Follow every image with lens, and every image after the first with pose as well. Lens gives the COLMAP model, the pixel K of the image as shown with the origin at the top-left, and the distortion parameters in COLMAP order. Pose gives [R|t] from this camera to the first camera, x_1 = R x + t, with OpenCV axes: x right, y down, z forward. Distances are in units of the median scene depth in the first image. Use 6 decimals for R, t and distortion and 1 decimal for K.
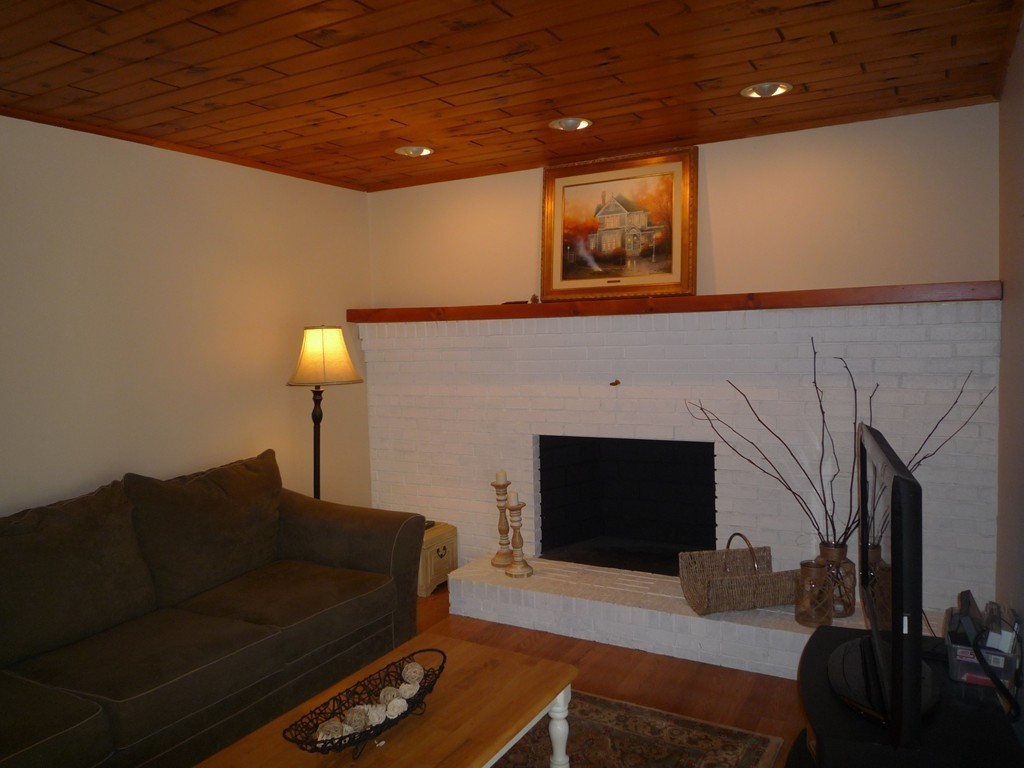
lens RADIAL K [[769.3, 0, 514.7], [0, 769.3, 384.6], [0, 0, 1]] dist [0.003706, -0.038575]
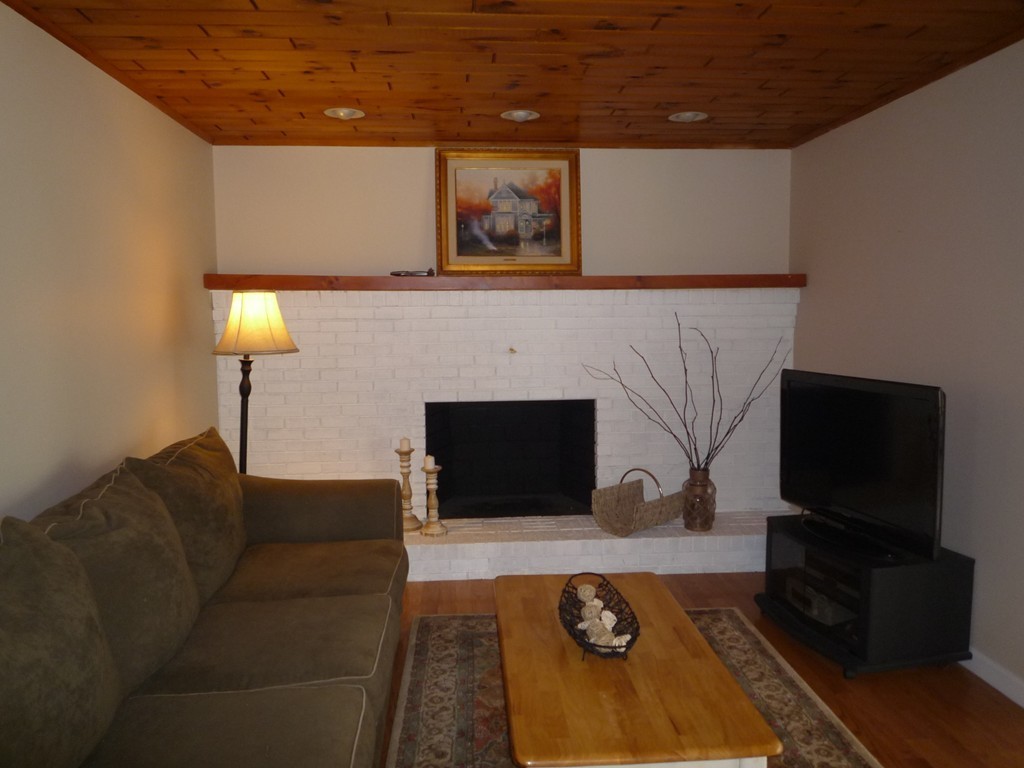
lens RADIAL K [[769.3, 0, 511.5], [0, 769.3, 383.9], [0, 0, 1]] dist [0.003706, -0.038575]
pose [[0.831469, -0.029341, 0.554796, -0.499029], [0.022813, 0.999565, 0.018674, 0.025417], [-0.555103, -0.002870, 0.831777, 0.069616]]
